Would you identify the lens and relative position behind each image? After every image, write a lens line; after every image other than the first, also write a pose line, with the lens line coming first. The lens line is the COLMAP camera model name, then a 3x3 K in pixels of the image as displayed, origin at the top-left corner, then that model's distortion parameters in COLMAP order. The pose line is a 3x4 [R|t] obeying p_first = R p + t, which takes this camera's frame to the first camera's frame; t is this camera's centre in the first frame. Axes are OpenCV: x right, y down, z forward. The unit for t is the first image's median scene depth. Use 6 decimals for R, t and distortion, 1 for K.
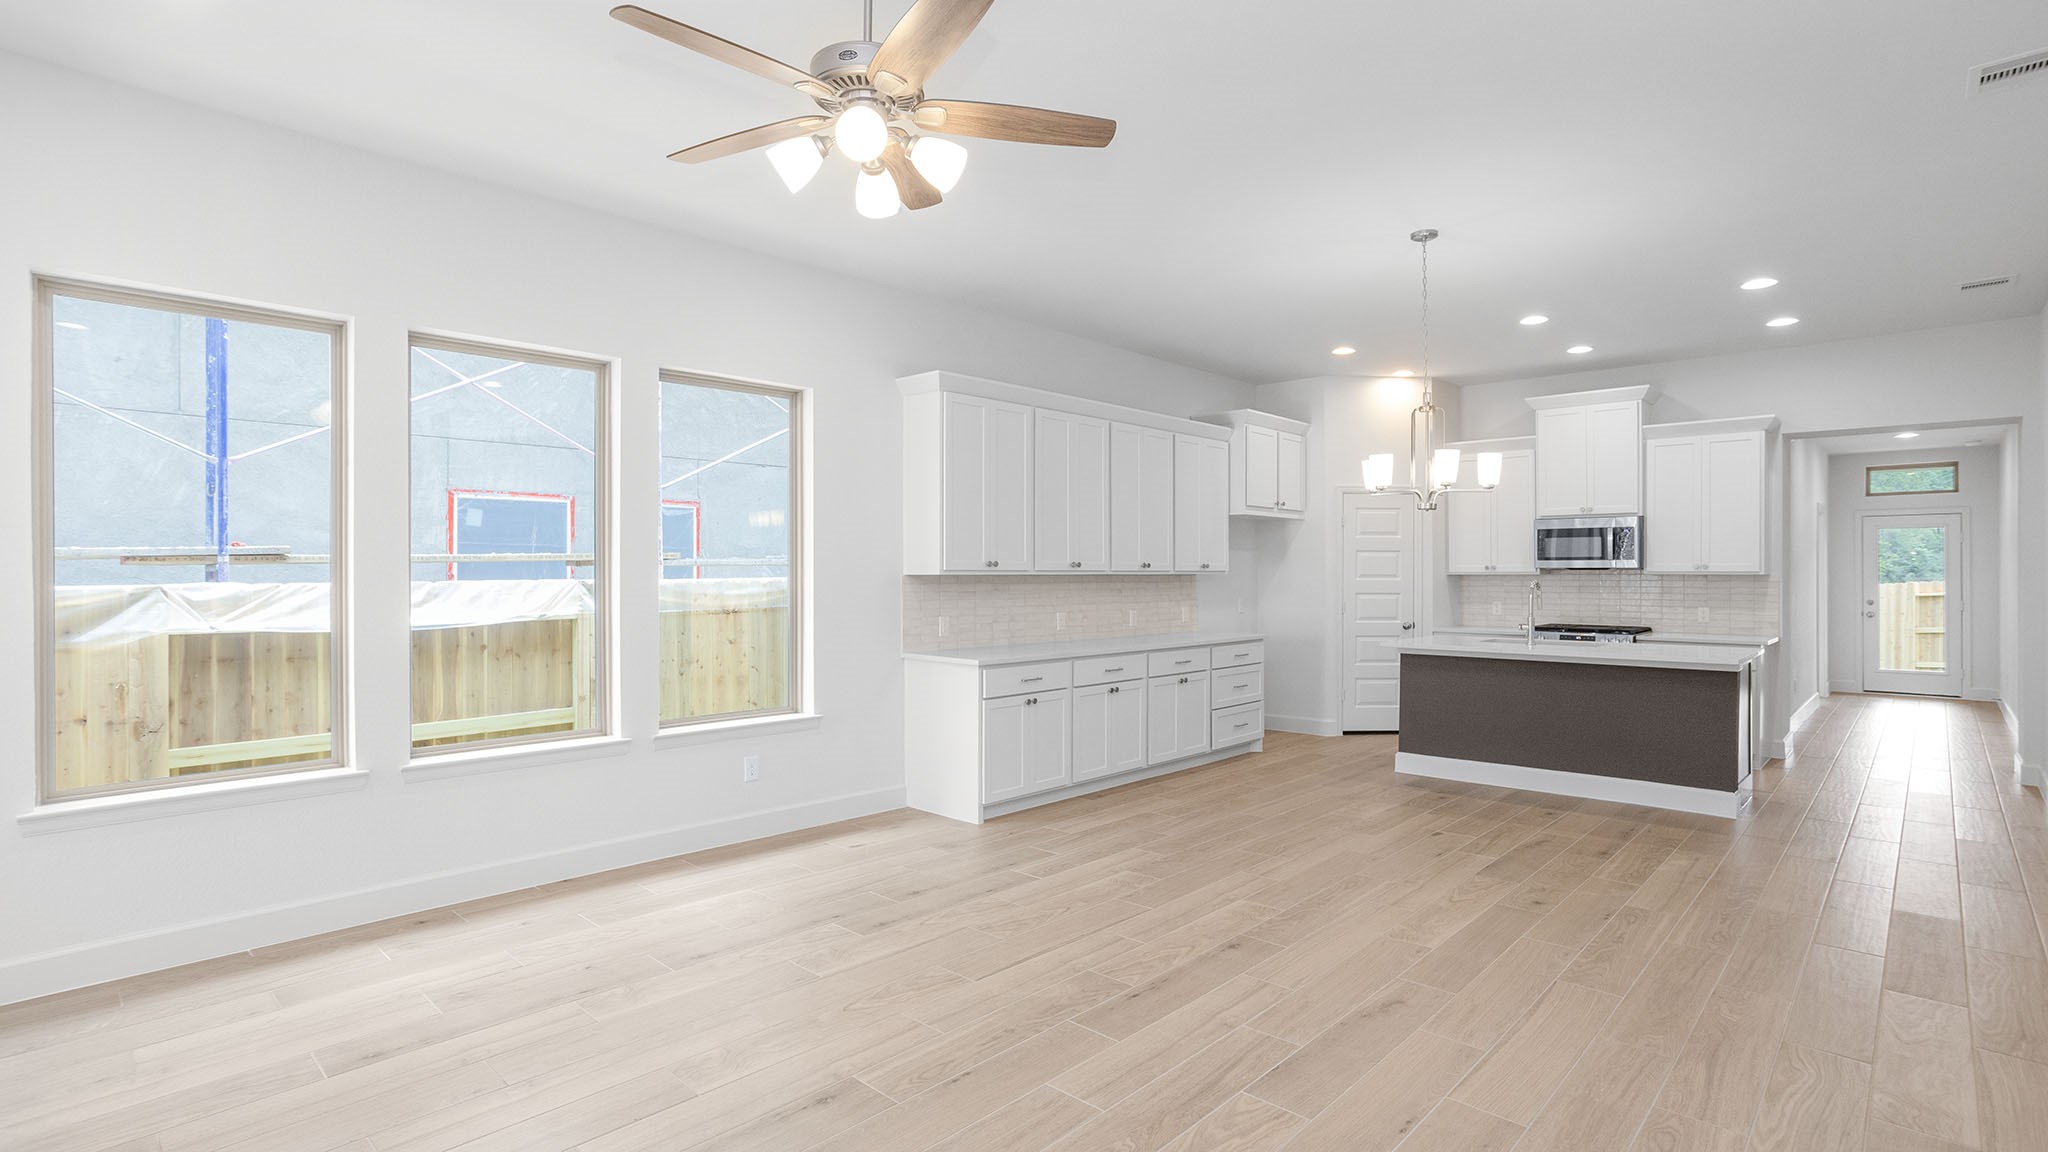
lens RADIAL K [[982.6, 0, 1024.0], [0, 982.6, 576.0], [0, 0, 1]] dist [-0.063493, 0.039655]
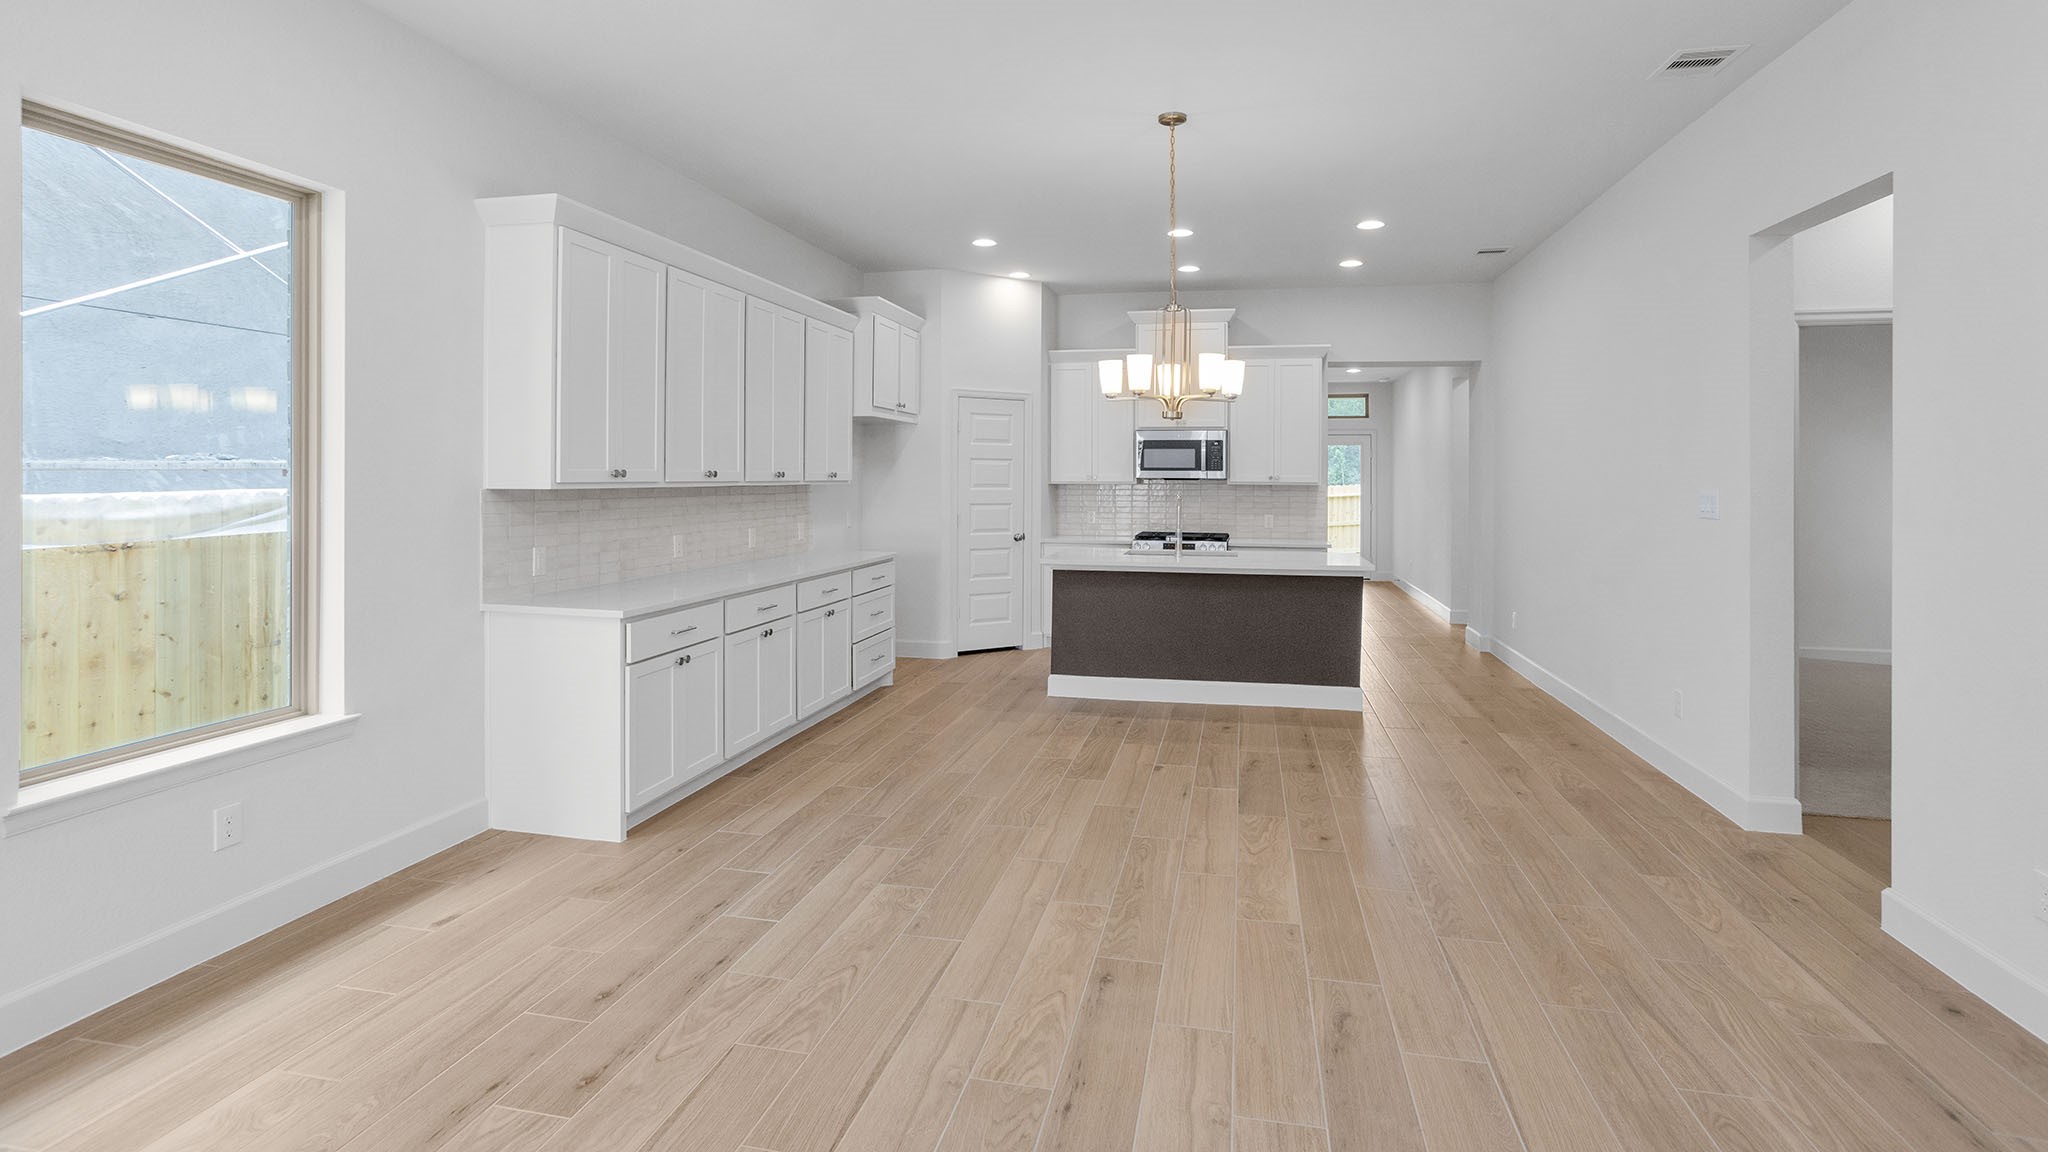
lens RADIAL K [[983.9, 0, 1025.3], [0, 983.9, 469.0], [0, 0, 1]] dist [-0.060226, 0.039193]
pose [[0.857422, 0.007579, 0.514558, -0.124508], [-0.002452, 0.999940, -0.010642, -0.007405], [-0.514608, 0.007863, 0.857389, 0.194987]]
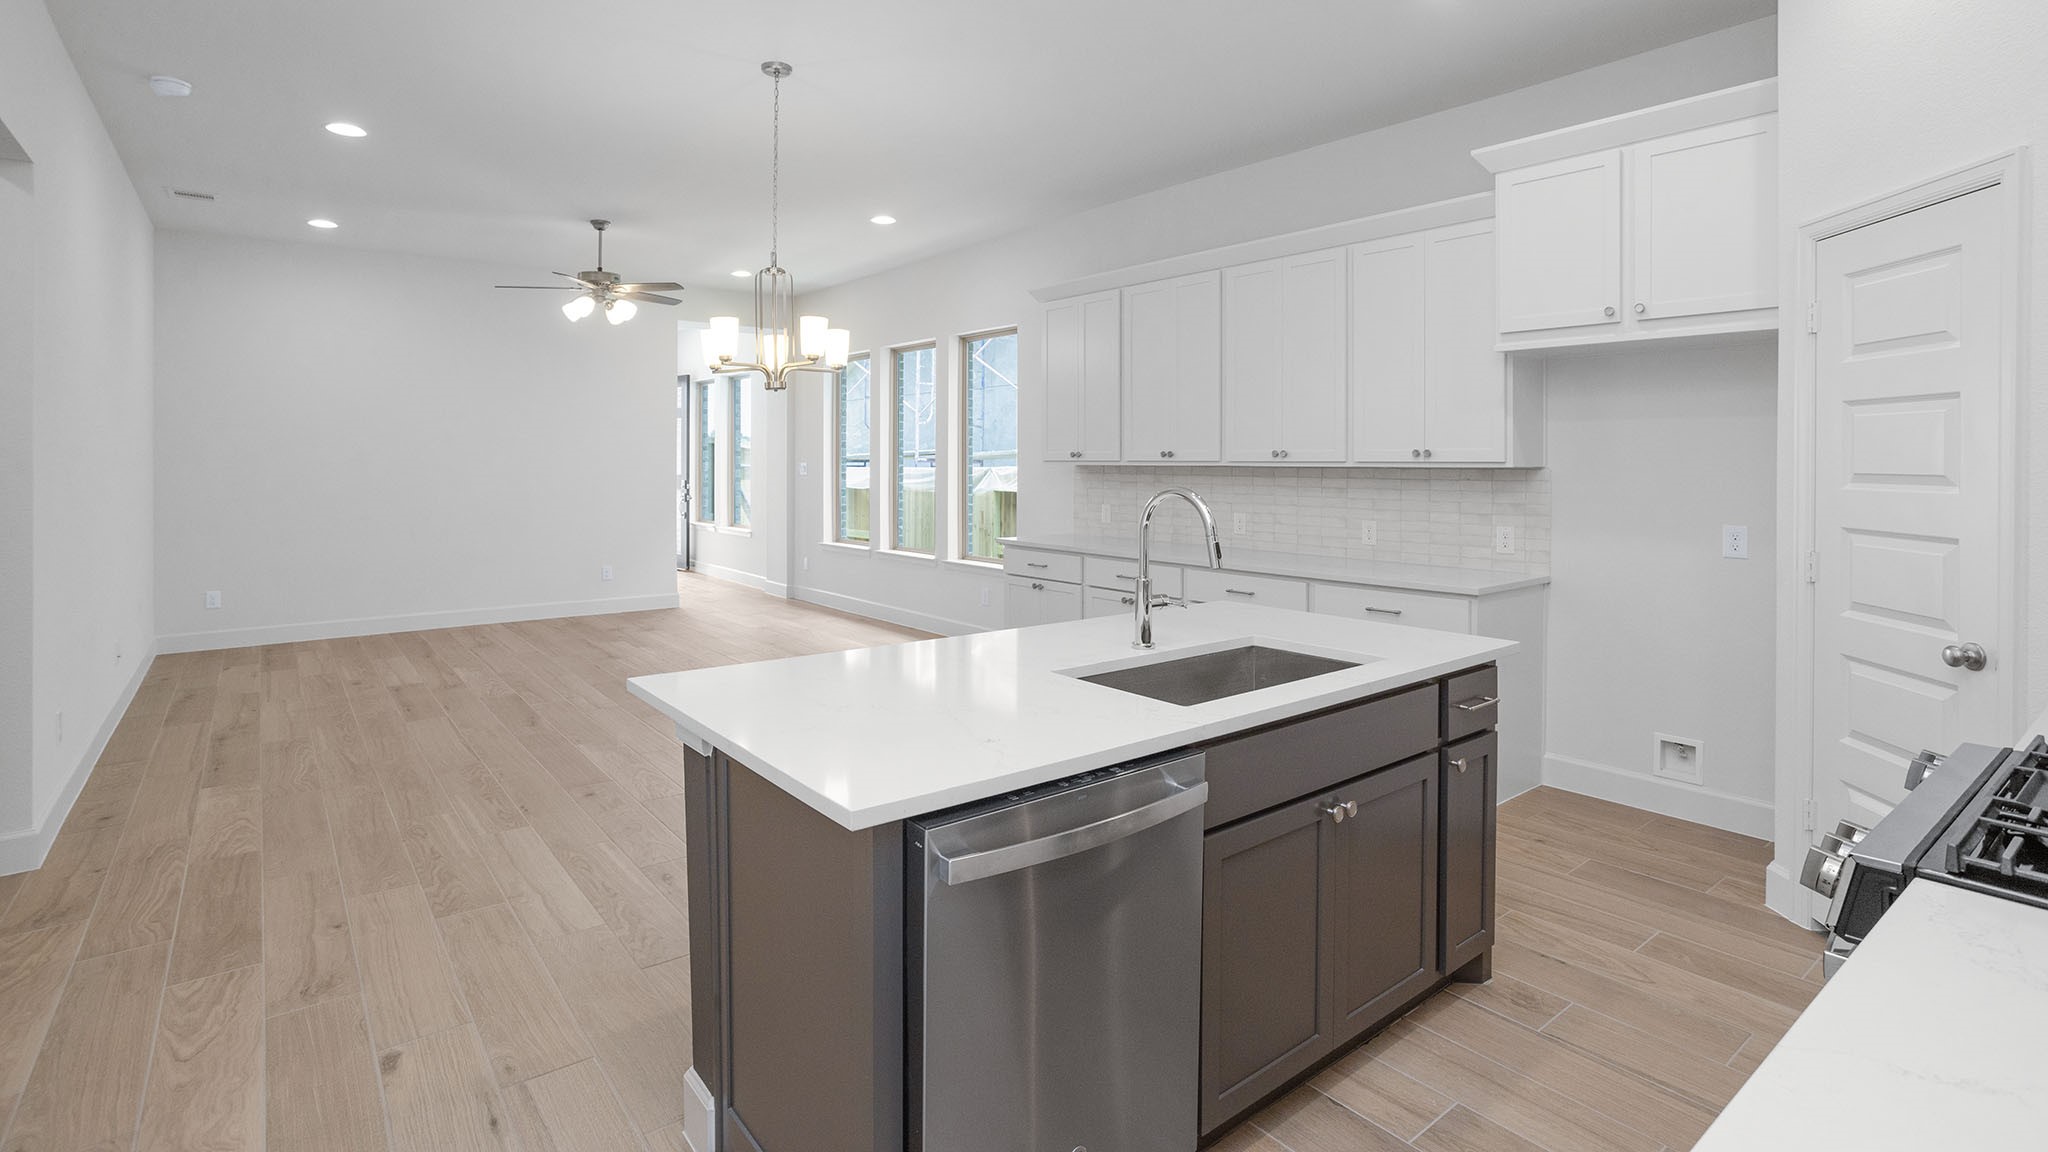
lens RADIAL K [[983.9, 0, 1025.3], [0, 983.9, 469.0], [0, 0, 1]] dist [-0.060226, 0.039193]
pose [[-0.134611, 0.008299, -0.990864, 0.862240], [-0.005560, 0.999943, 0.009130, -0.005311], [0.990883, 0.006738, -0.134557, 0.930046]]
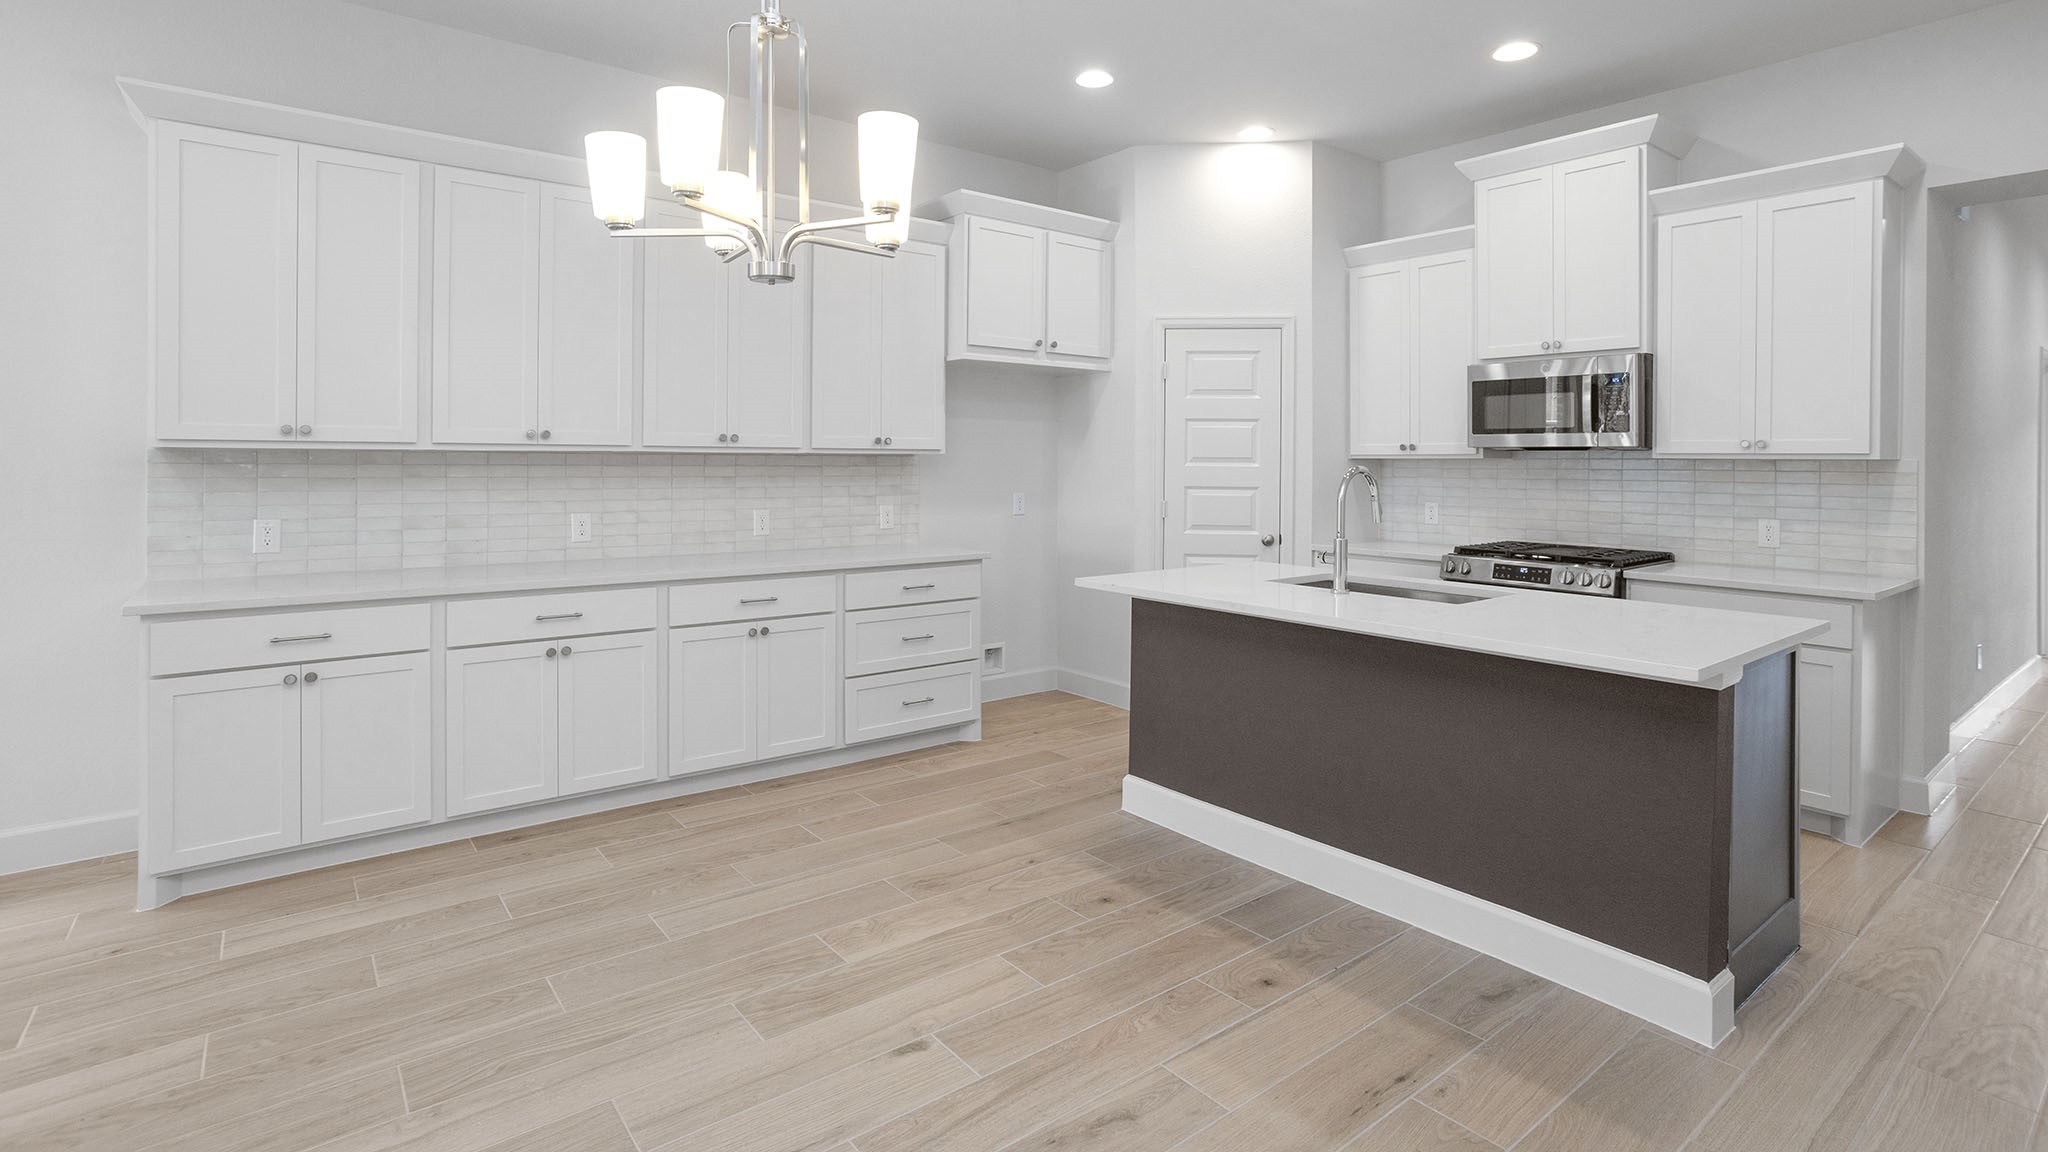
lens RADIAL K [[983.9, 0, 1025.3], [0, 983.9, 469.0], [0, 0, 1]] dist [-0.060226, 0.039193]
pose [[0.989658, 0.007605, -0.143247, 0.400390], [-0.006841, 0.999960, 0.005828, 0.003799], [0.143286, -0.004788, 0.989670, 0.433136]]
